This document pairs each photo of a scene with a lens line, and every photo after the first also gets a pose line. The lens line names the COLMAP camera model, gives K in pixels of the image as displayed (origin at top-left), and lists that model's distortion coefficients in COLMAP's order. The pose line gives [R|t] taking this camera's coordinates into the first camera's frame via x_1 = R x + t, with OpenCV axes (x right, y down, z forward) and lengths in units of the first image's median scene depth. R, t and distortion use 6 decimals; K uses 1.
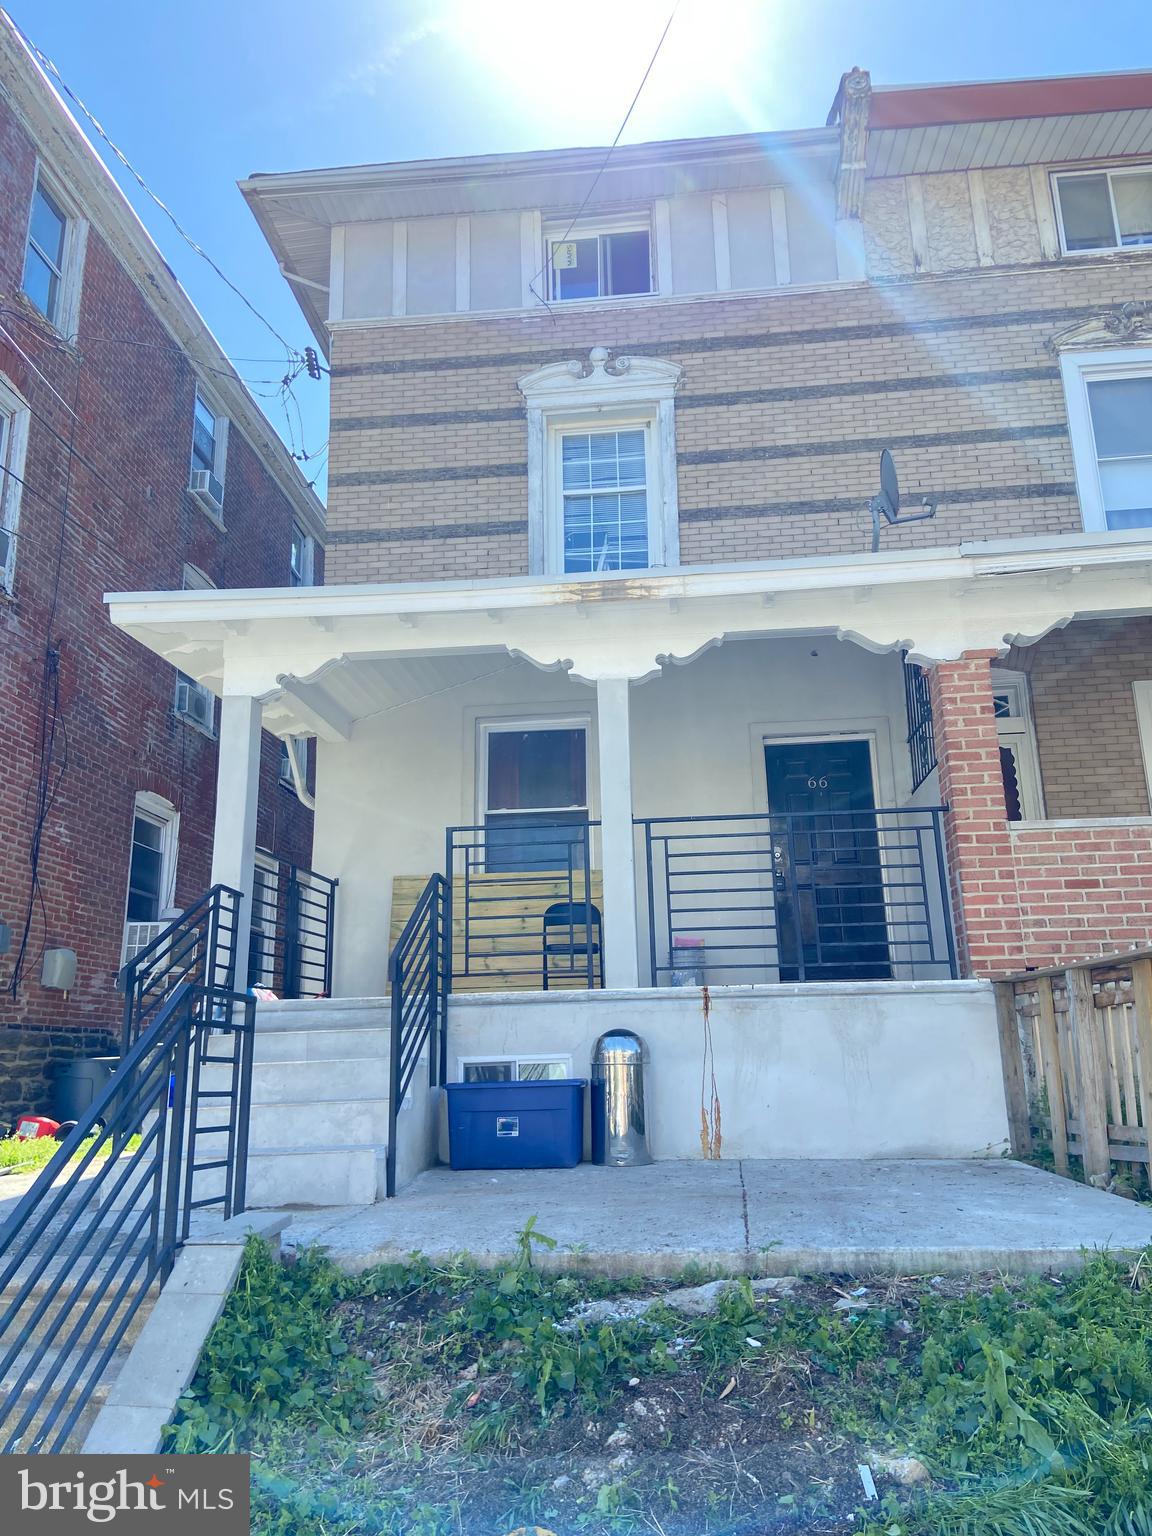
lens RADIAL K [[1144.4, 0, 579.1], [0, 1144.4, 771.3], [0, 0, 1]] dist [0.116163, -0.150384]
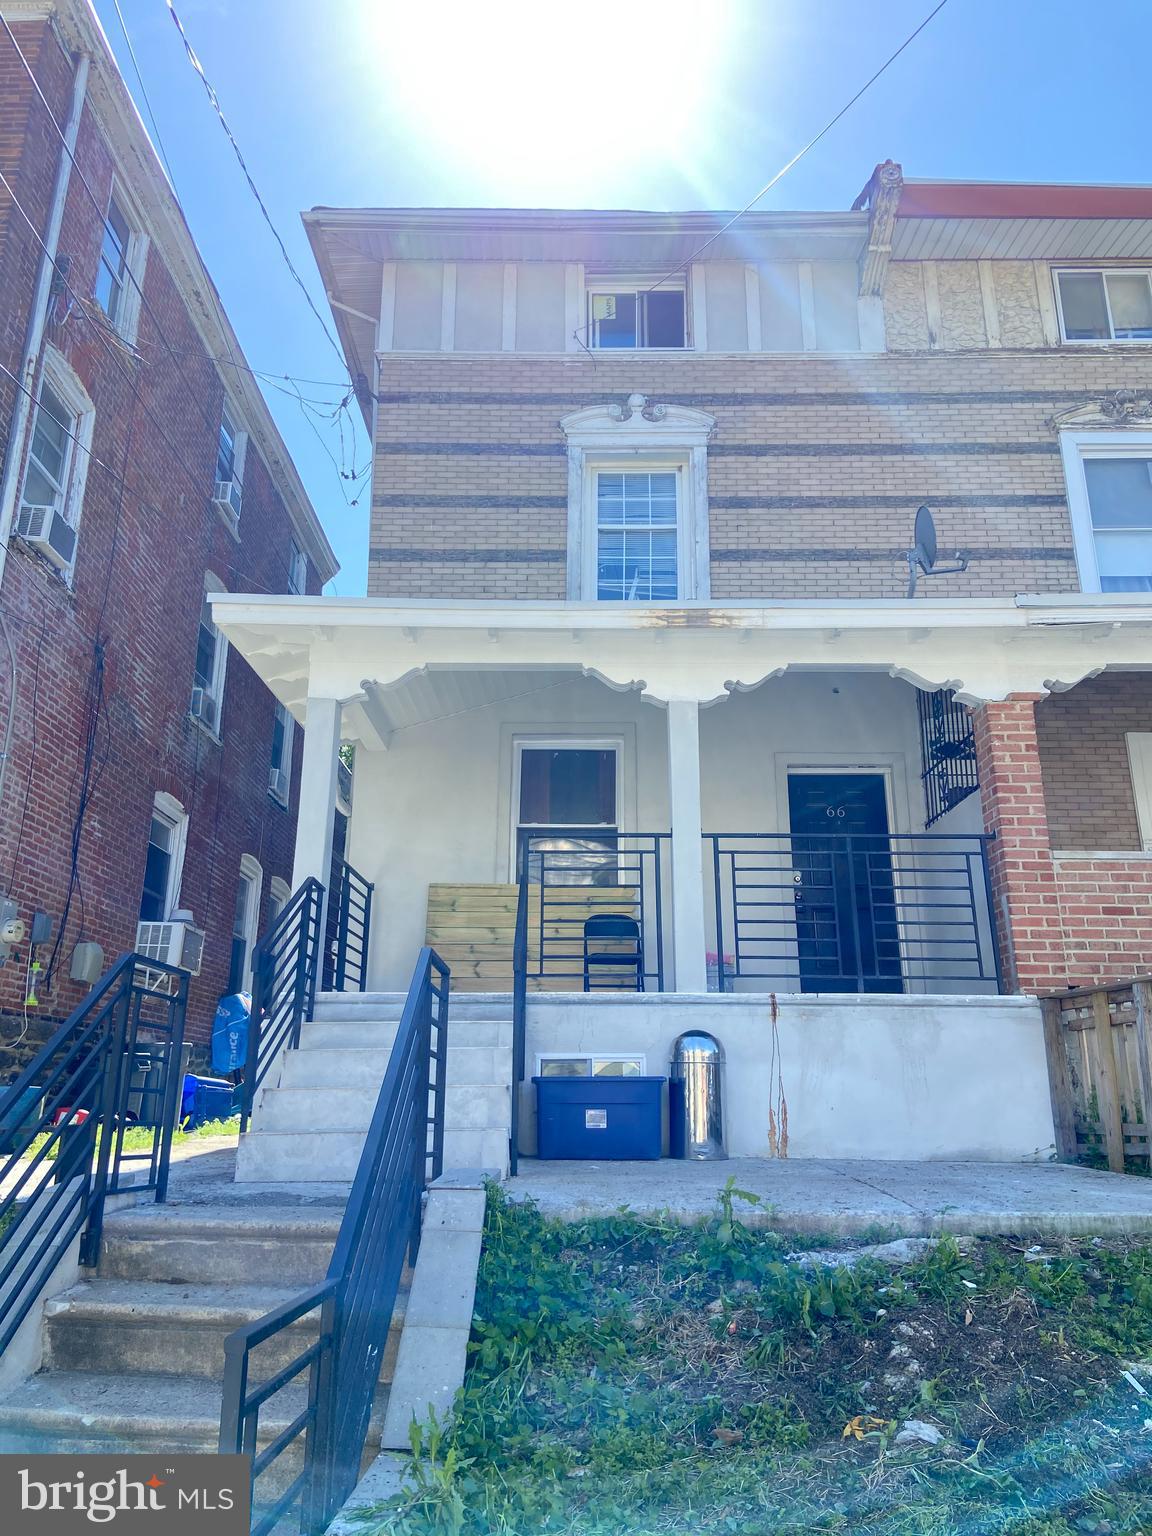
lens RADIAL K [[1144.4, 0, 574.1], [0, 1144.4, 746.2], [0, 0, 1]] dist [0.120102, -0.158746]
pose [[0.995671, 0.051741, 0.077208, -0.111645], [-0.047634, 0.997397, -0.054129, 0.017460], [-0.079808, 0.050217, 0.995545, -0.036891]]
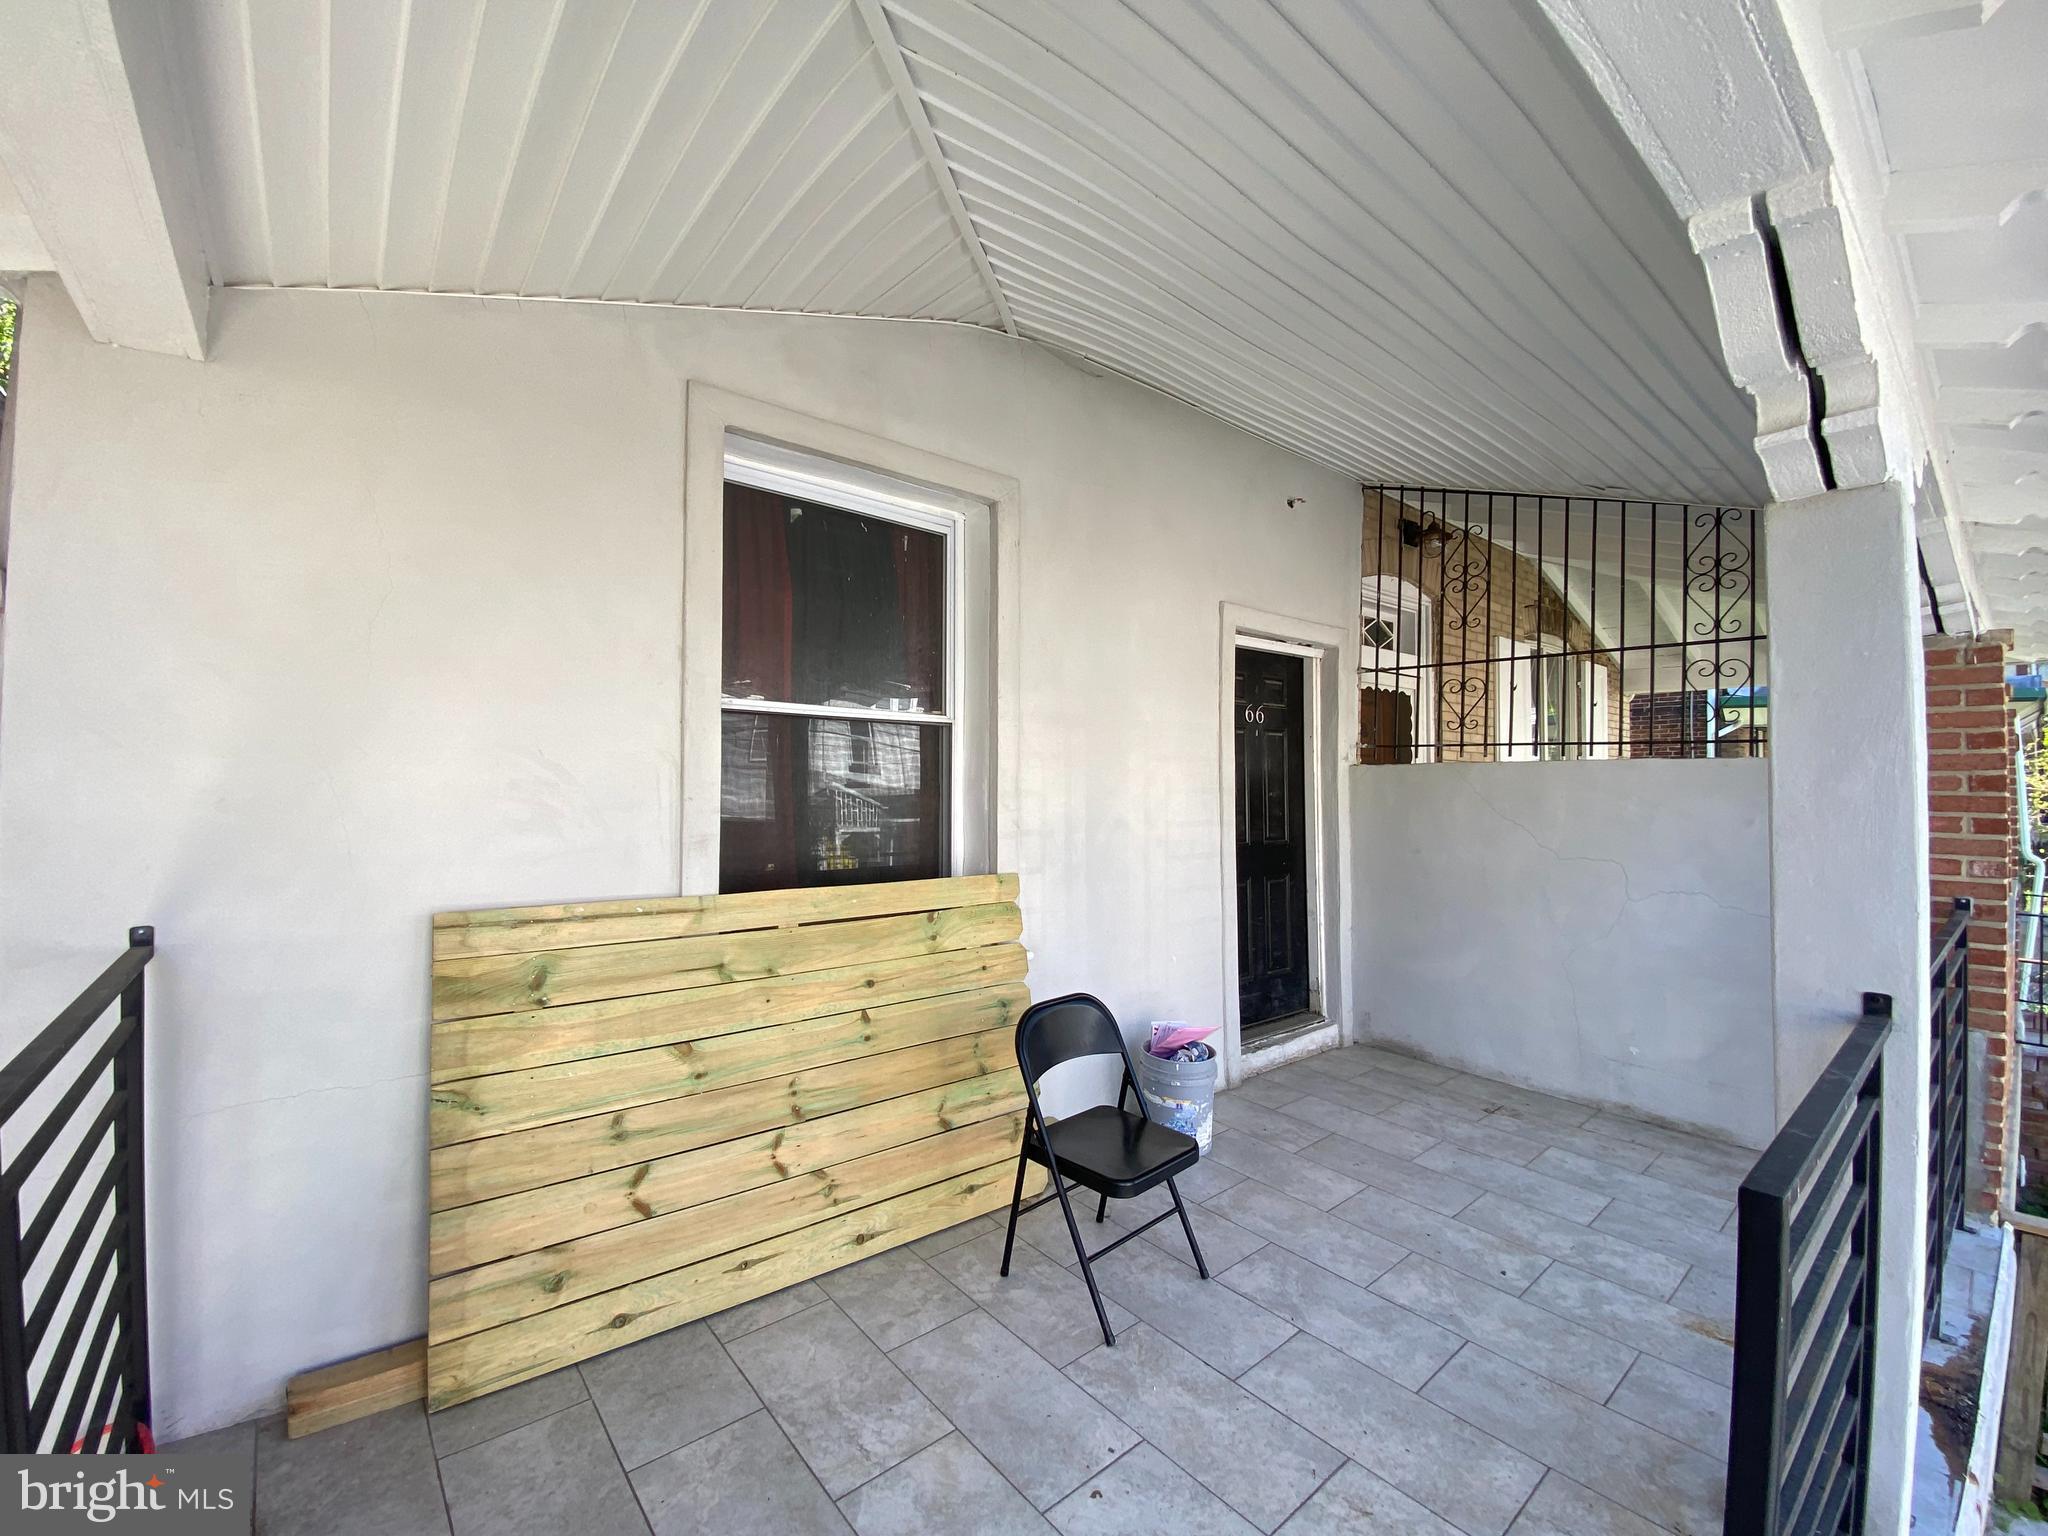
lens RADIAL K [[824.1, 0, 1018.5], [0, 824.1, 772.8], [0, 0, 1]] dist [0.034011, -0.032342]
pose [[0.714183, 0.037481, 0.698955, -0.191567], [-0.196338, 0.969204, 0.148642, -0.000909], [-0.671859, -0.243389, 0.699548, 0.725812]]
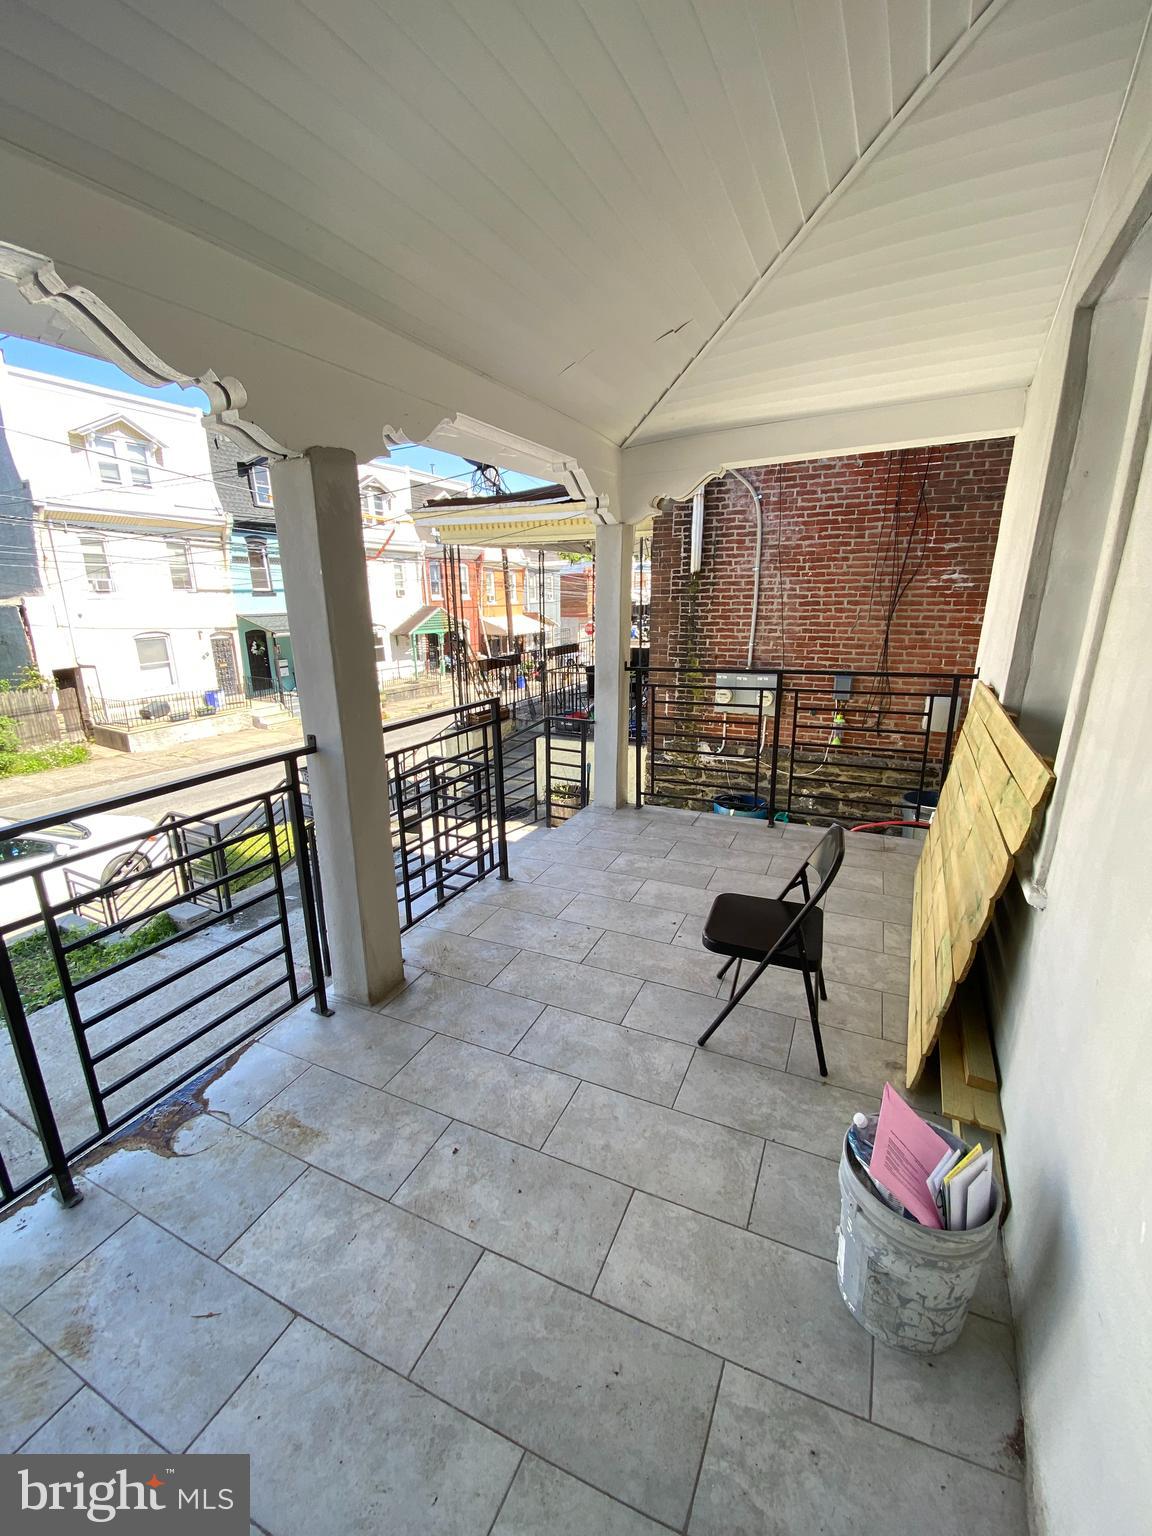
lens RADIAL K [[618.1, 0, 576.0], [0, 618.1, 768.0], [0, 0, 1]] dist [0.034011, -0.032342]
pose [[-0.345499, 0.277833, -0.896348, 0.195938], [0.250299, 0.947848, 0.197318, 0.018767], [0.904423, -0.156182, -0.397022, 0.881306]]
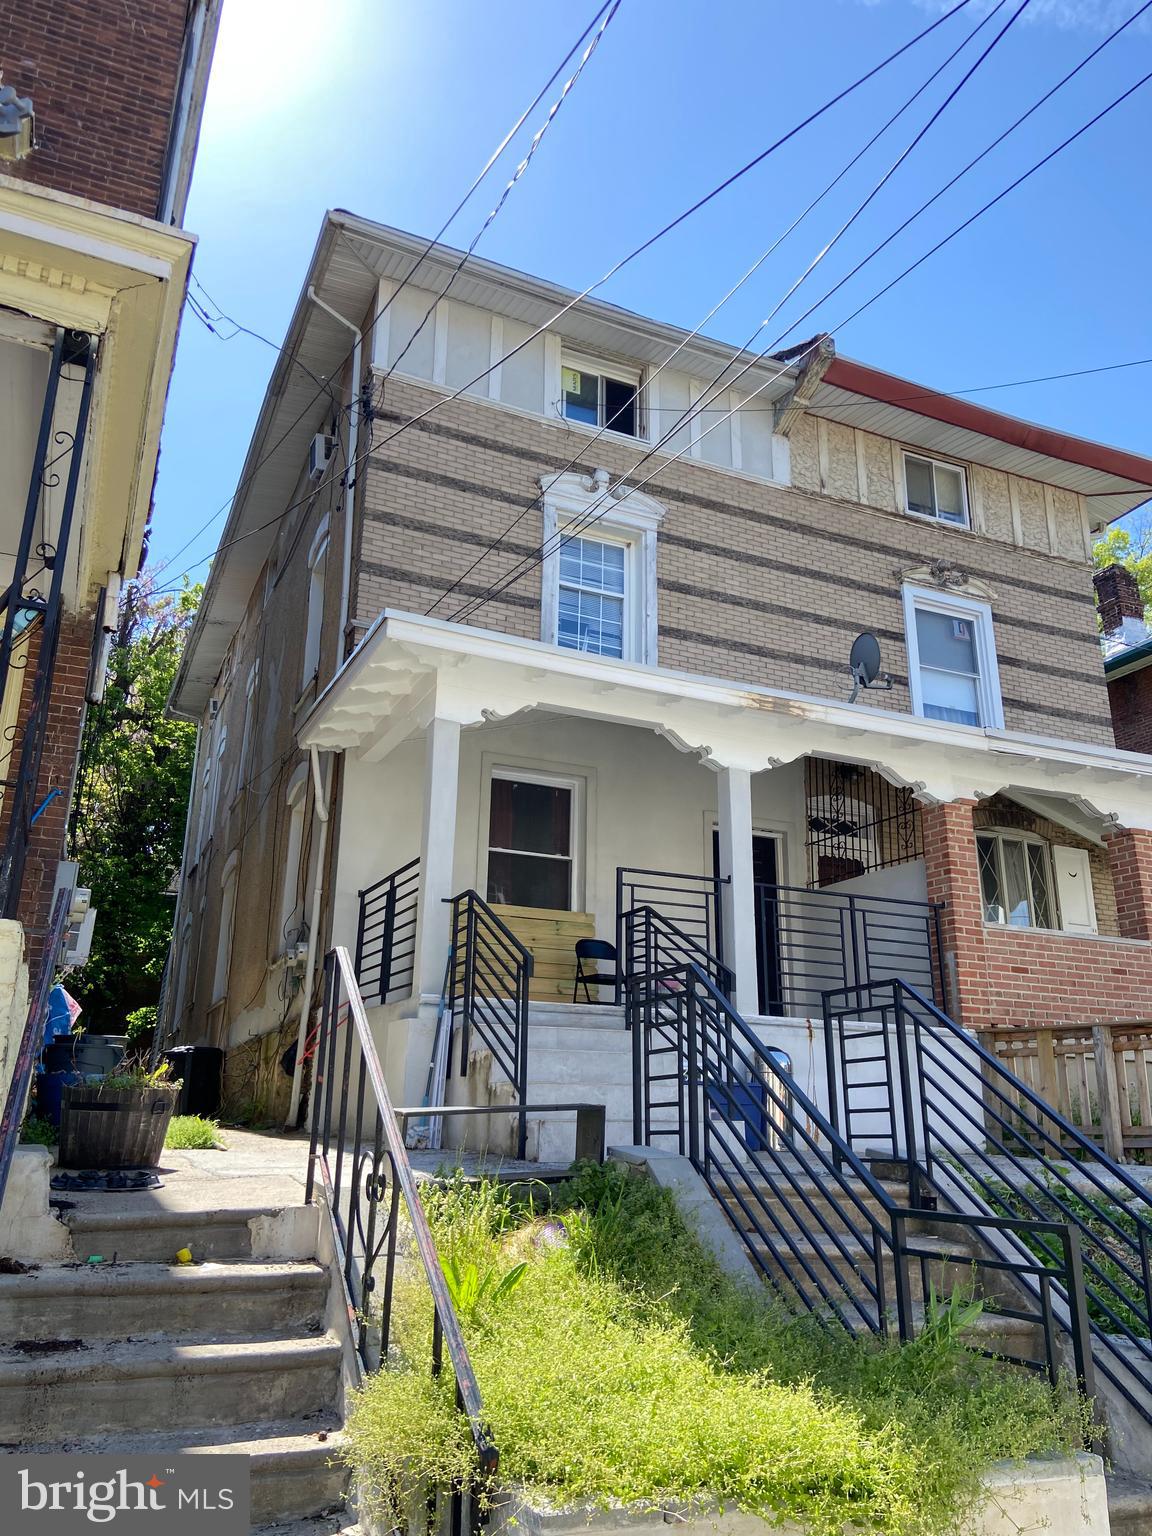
lens RADIAL K [[1144.4, 0, 579.1], [0, 1144.4, 771.3], [0, 0, 1]] dist [0.116163, -0.150384]
pose [[0.864943, 0.183401, 0.467159, -0.524747], [-0.159997, 0.983034, -0.089695, 0.046933], [-0.475684, 0.002837, 0.879612, -0.021874]]
